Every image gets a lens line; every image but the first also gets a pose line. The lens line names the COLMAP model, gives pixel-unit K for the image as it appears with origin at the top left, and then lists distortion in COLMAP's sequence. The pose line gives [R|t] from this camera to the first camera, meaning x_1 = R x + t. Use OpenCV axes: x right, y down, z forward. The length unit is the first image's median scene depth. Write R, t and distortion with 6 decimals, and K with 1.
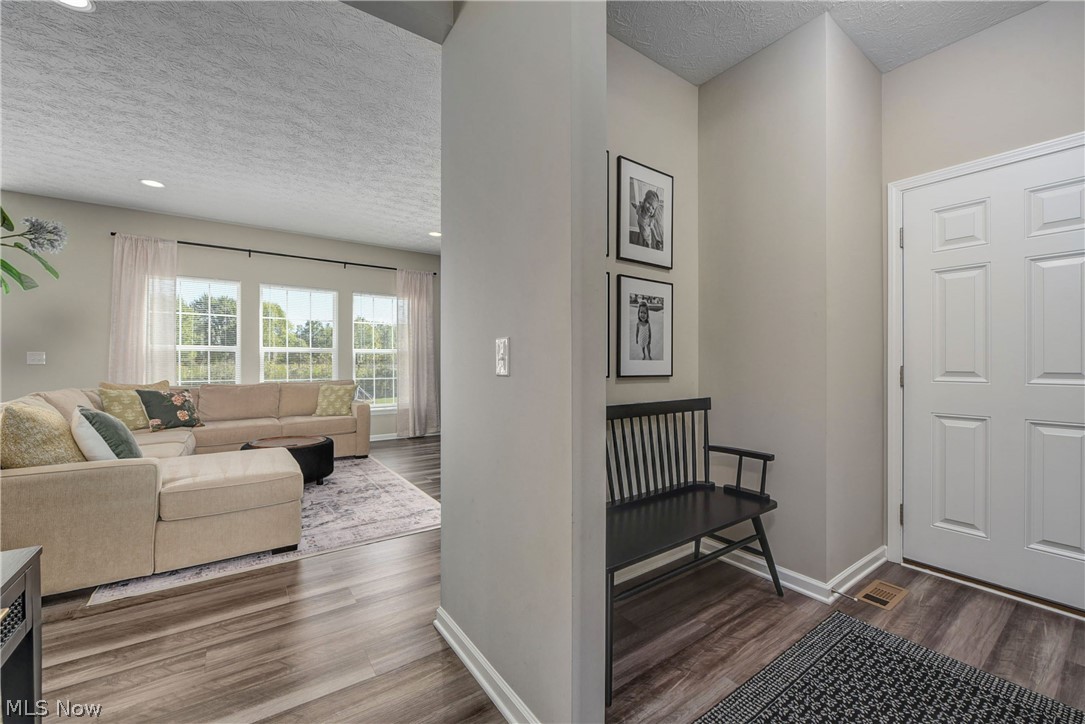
lens RADIAL K [[432.6, 0, 544.2], [0, 432.6, 361.3], [0, 0, 1]] dist [-0.013285, 0.000240]
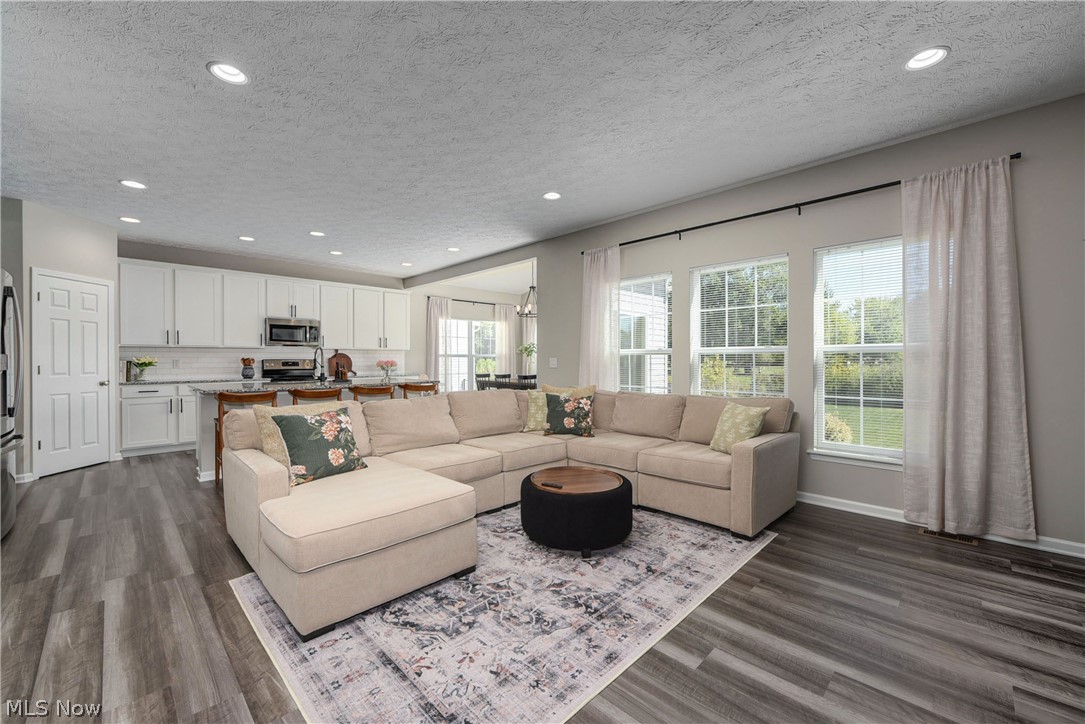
lens RADIAL K [[432.6, 0, 551.4], [0, 432.6, 364.4], [0, 0, 1]] dist [-0.013285, 0.000240]
pose [[0.175558, 0.013555, -0.984376, 0.131371], [0.005328, 0.999877, 0.014718, -0.023251], [0.984455, -0.007829, 0.175464, 0.865441]]
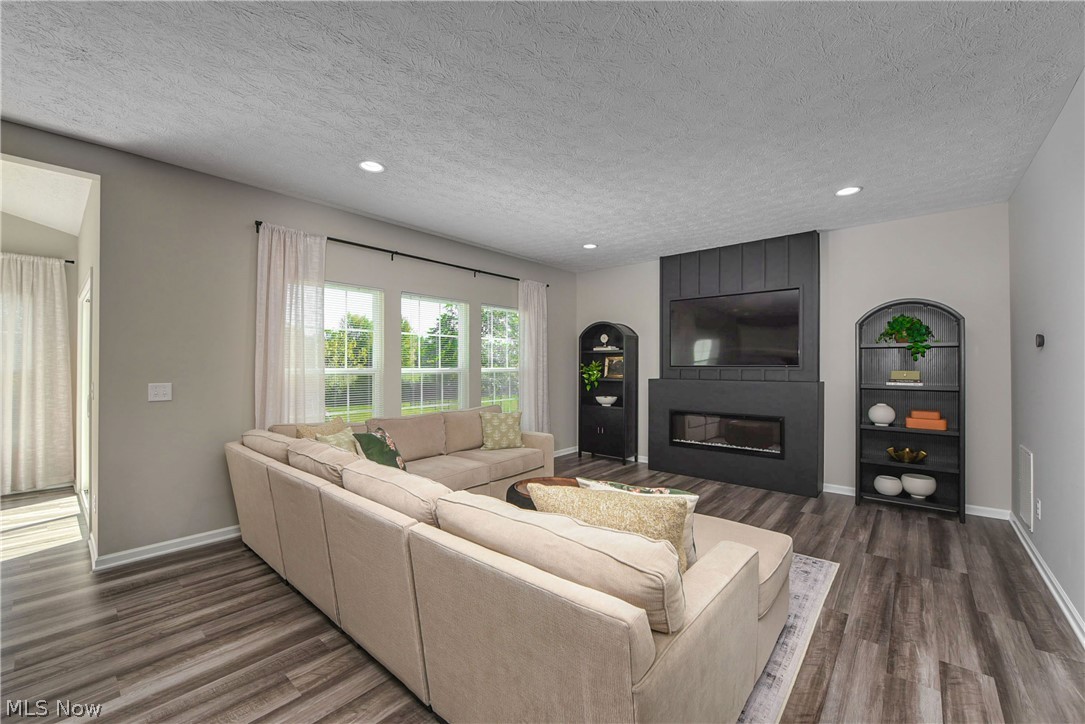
lens RADIAL K [[432.6, 0, 546.7], [0, 432.6, 363.3], [0, 0, 1]] dist [-0.013285, 0.000240]
pose [[0.972122, 0.000188, 0.234477, -0.842364], [-0.000184, 1.000000, -0.000039, -0.063076], [-0.234477, -0.000005, 0.972122, 0.178247]]
